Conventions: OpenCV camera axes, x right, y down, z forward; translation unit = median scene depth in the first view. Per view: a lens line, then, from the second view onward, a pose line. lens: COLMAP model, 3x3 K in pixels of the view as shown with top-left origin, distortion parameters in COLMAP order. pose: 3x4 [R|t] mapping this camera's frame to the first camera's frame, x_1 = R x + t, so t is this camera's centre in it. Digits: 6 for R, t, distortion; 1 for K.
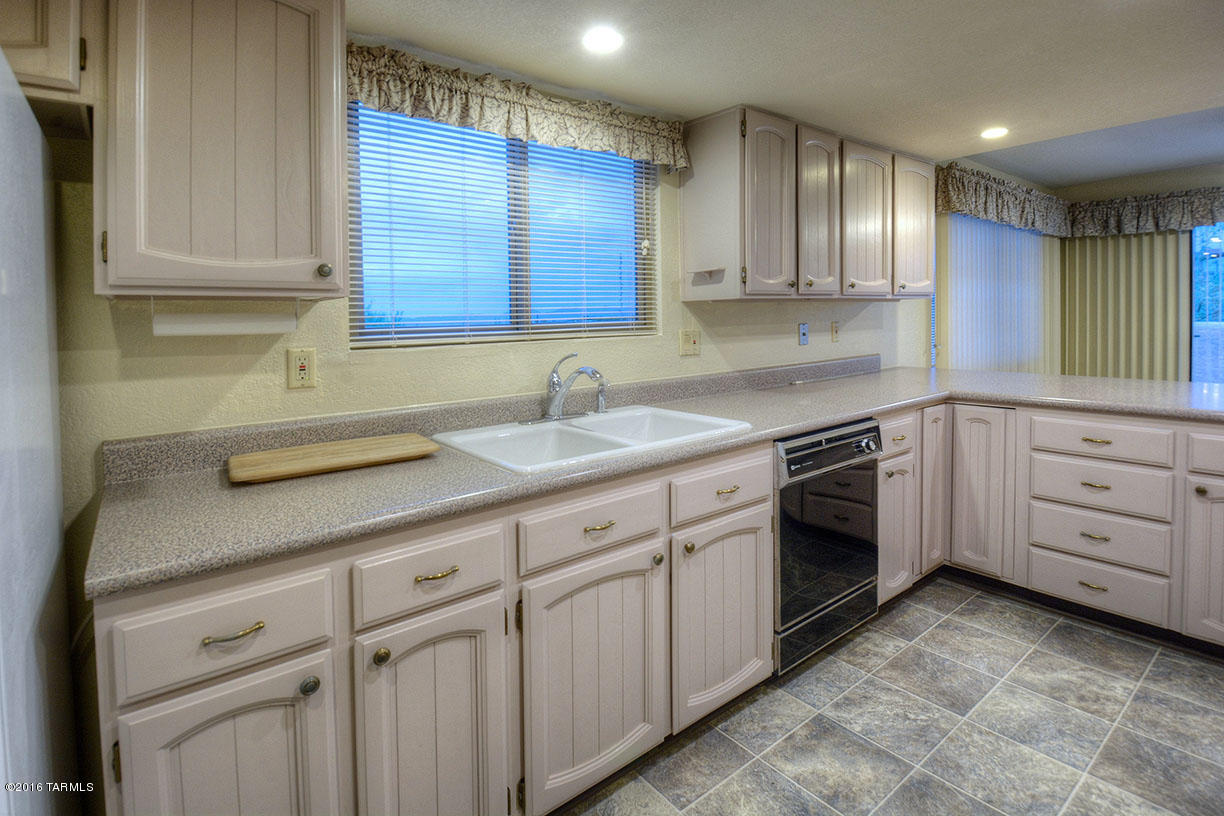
lens RADIAL K [[577.0, 0, 609.3], [0, 577.0, 360.3], [0, 0, 1]] dist [0.021748, -0.020091]
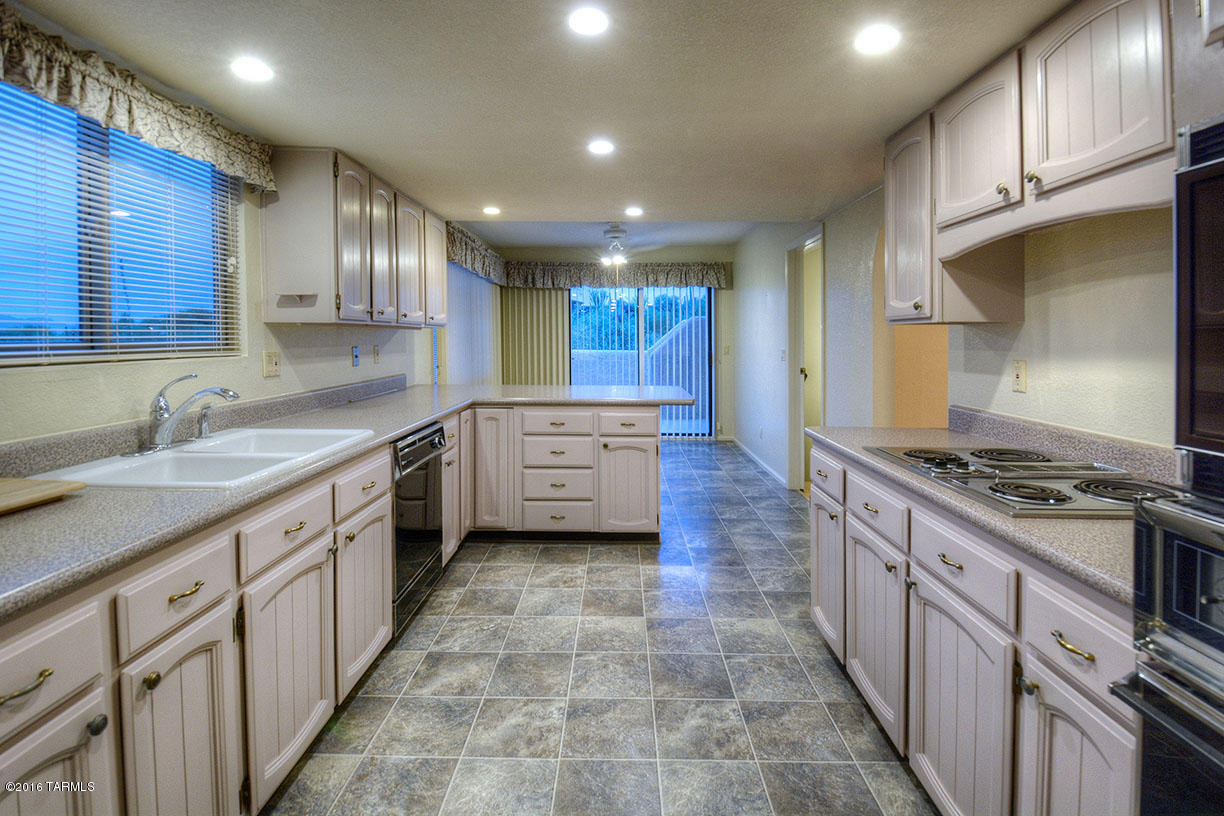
lens RADIAL K [[592.1, 0, 612.0], [0, 592.1, 408.0], [0, 0, 1]] dist [0.015128, -0.016455]
pose [[0.616146, -0.069332, 0.784574, -0.372534], [0.042735, 0.997594, 0.054595, 0.017728], [-0.786472, -0.000110, 0.617626, -0.124485]]
